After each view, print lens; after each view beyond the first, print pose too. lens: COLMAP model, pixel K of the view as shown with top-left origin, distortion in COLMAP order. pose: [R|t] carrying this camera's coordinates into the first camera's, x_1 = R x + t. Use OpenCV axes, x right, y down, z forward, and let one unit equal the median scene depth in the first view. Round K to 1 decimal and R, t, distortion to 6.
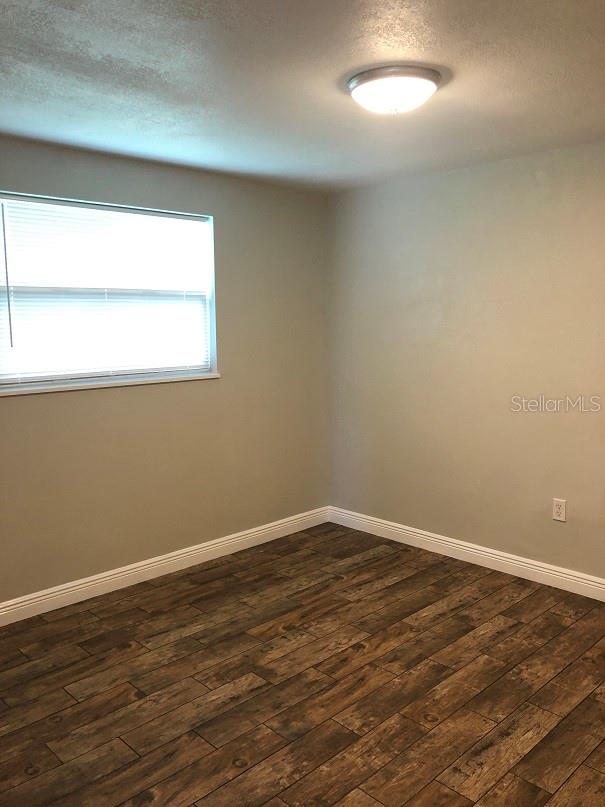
lens RADIAL K [[666.8, 0, 302.7], [0, 666.8, 402.3], [0, 0, 1]] dist [0.031290, -0.029810]
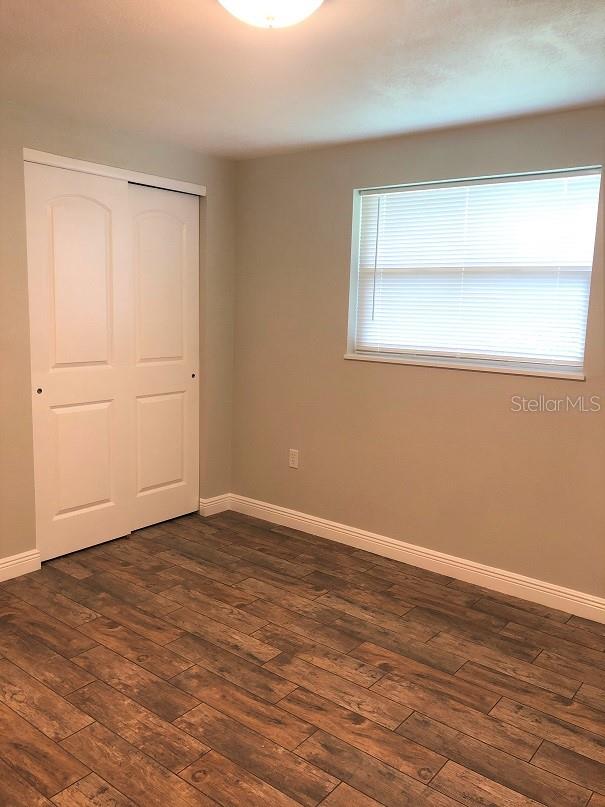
lens RADIAL K [[666.8, 0, 308.7], [0, 666.8, 403.9], [0, 0, 1]] dist [0.031290, -0.029810]
pose [[0.121229, 0.158652, -0.979864, 0.767509], [-0.154509, 0.978128, 0.139255, -0.089120], [0.980526, 0.134516, 0.143091, 0.777256]]
